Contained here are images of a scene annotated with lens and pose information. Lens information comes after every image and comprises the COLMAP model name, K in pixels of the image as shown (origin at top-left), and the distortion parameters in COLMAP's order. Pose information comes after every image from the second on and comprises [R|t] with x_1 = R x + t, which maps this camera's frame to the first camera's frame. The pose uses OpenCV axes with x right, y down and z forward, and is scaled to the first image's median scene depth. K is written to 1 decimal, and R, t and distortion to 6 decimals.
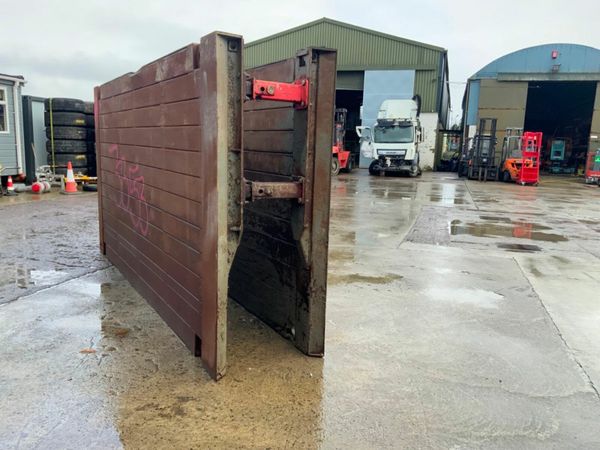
lens RADIAL K [[498.5, 0, 300.0], [0, 498.5, 225.0], [0, 0, 1]] dist [0.082103, -0.144907]
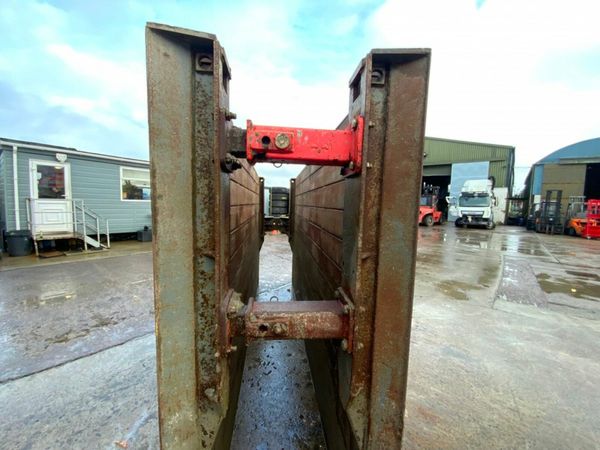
lens RADIAL K [[239.9, 0, 300.0], [0, 239.9, 225.0], [0, 0, 1]] dist [0.023123, -0.019739]
pose [[0.909560, 0.028633, -0.414584, 0.008418], [-0.063081, 0.995576, -0.069637, -0.021952], [0.410756, 0.089492, 0.907343, 0.104095]]
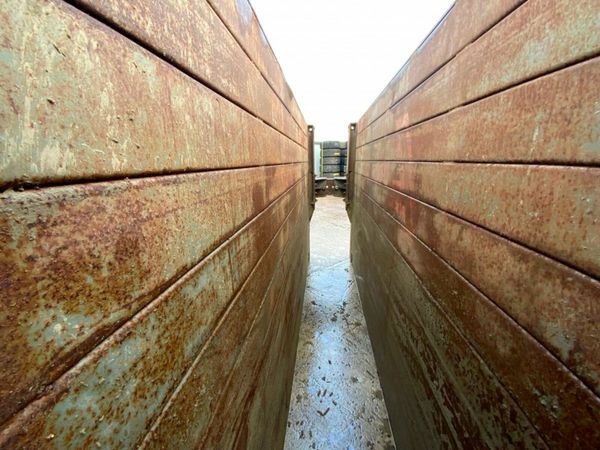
lens RADIAL K [[239.9, 0, 300.0], [0, 239.9, 225.0], [0, 0, 1]] dist [0.023123, -0.019739]
pose [[0.803425, 0.103258, -0.586384, -0.013418], [-0.045832, 0.992650, 0.112004, -0.027486], [0.593639, -0.063112, 0.802253, 0.137714]]
